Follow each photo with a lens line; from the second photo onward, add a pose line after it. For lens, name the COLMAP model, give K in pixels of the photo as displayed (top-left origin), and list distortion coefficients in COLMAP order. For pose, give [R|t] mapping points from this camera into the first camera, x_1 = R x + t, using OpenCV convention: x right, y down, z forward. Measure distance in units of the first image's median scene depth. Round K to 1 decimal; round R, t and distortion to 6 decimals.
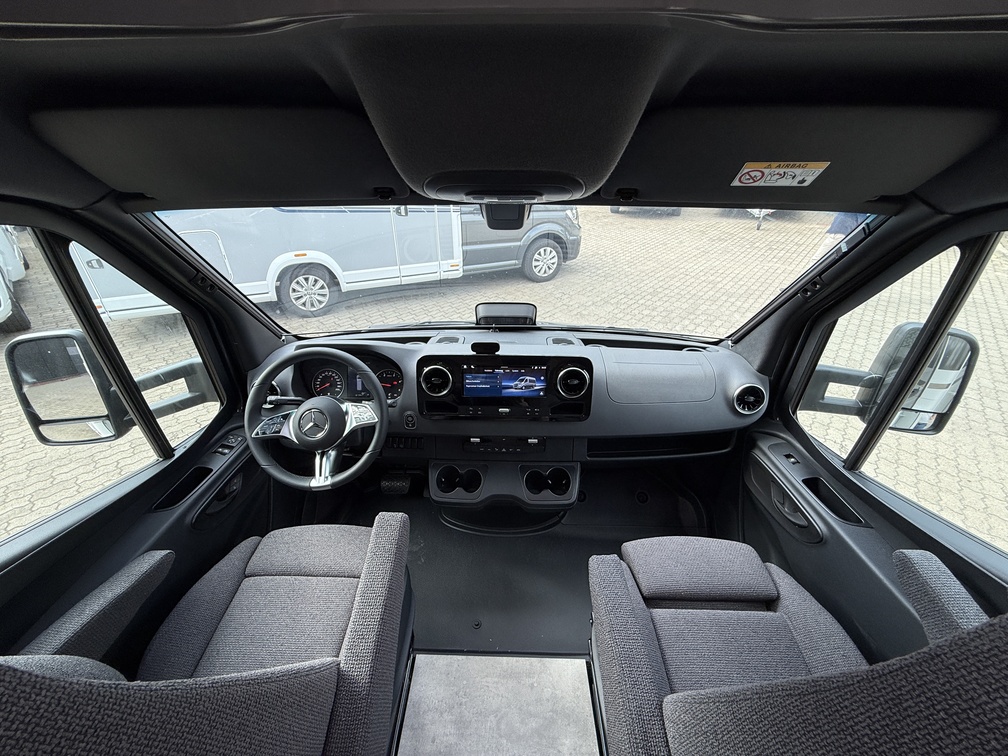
lens RADIAL K [[401.2, 0, 499.3], [0, 401.2, 377.8], [0, 0, 1]] dist [-0.000014, 0.000130]
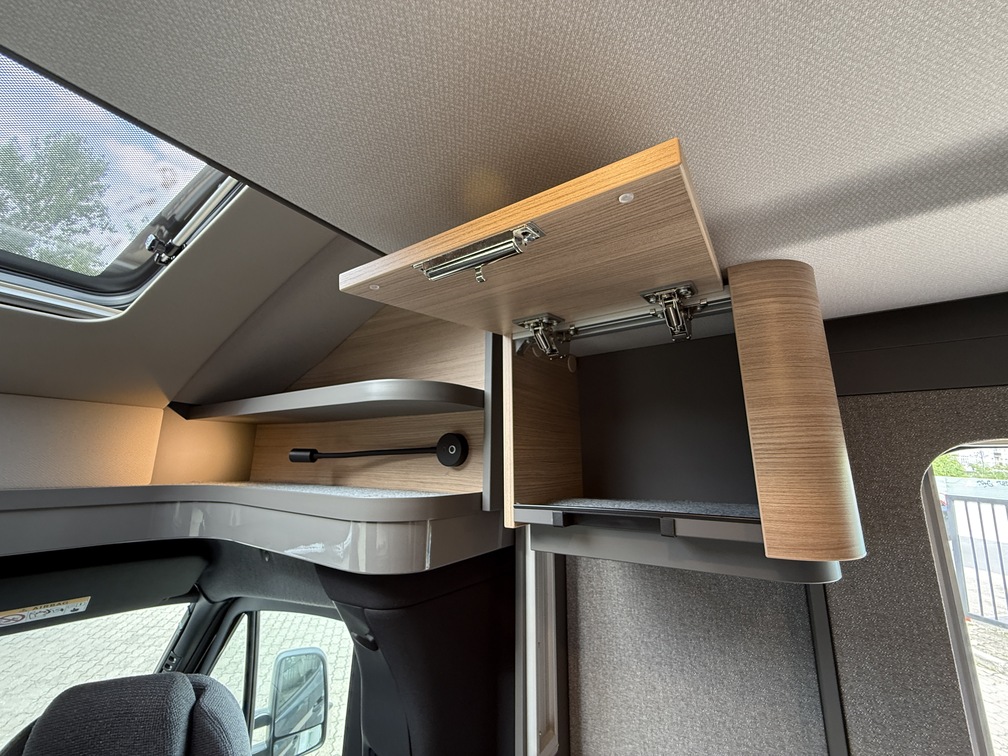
lens RADIAL K [[401.2, 0, 499.3], [0, 401.2, 377.8], [0, 0, 1]] dist [-0.000014, 0.000130]
pose [[0.533048, 0.180886, 0.826523, 0.212171], [0.397457, 0.808848, -0.433350, -0.020410], [-0.746919, 0.559504, 0.359260, -0.505073]]
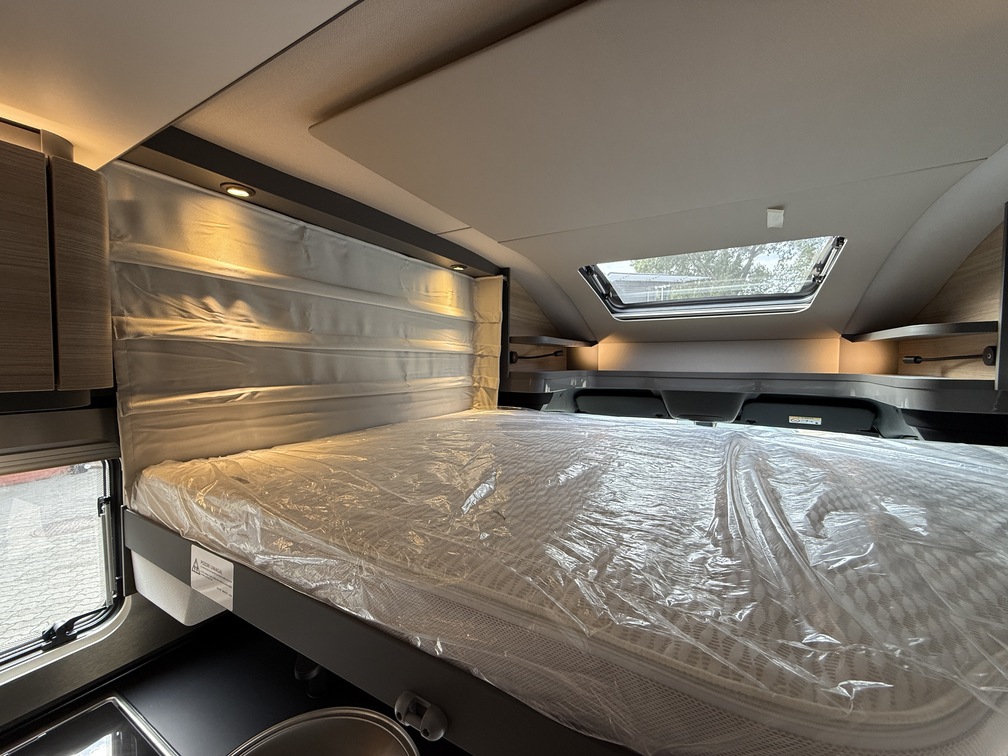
lens RADIAL K [[400.0, 0, 504.0], [0, 400.0, 378.0], [0, 0, 1]] dist [-0.001611, -0.000088]
pose [[0.882146, 0.022039, -0.470461, 0.072801], [-0.227439, 0.894645, -0.384553, 0.569893], [0.412421, 0.446233, 0.794220, -1.597177]]
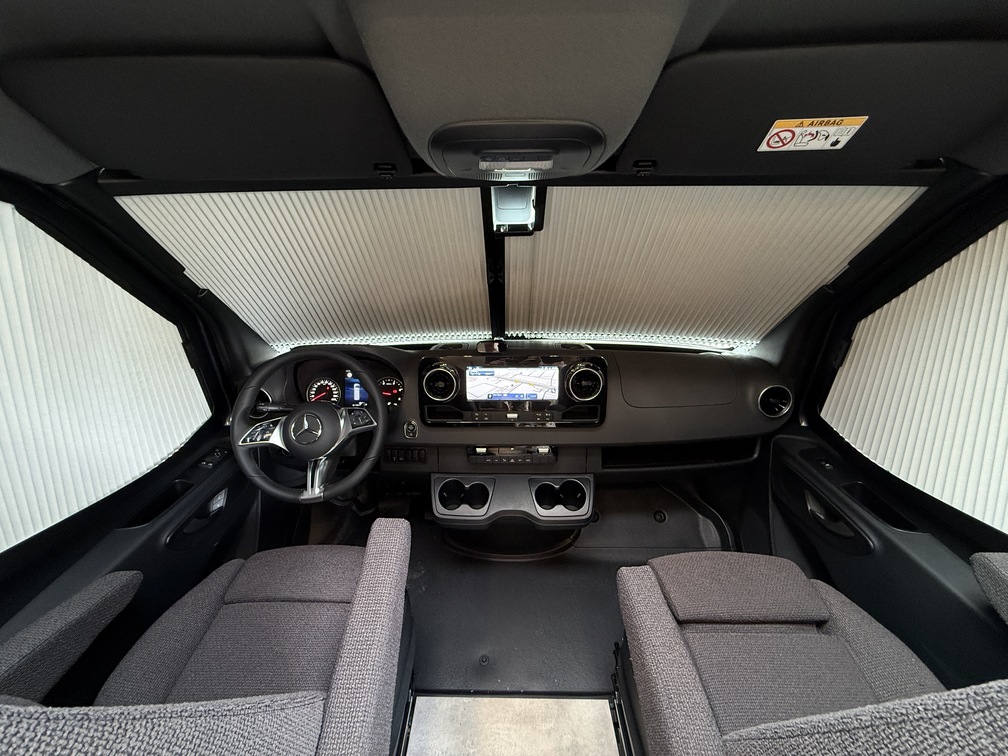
lens RADIAL K [[401.2, 0, 499.3], [0, 401.2, 377.8], [0, 0, 1]] dist [-0.000014, 0.000130]
pose [[0.999911, -0.013158, 0.002405, -0.022694], [0.013308, 0.996686, -0.080252, 0.078693], [-0.001341, 0.080277, 0.996772, 0.078856]]
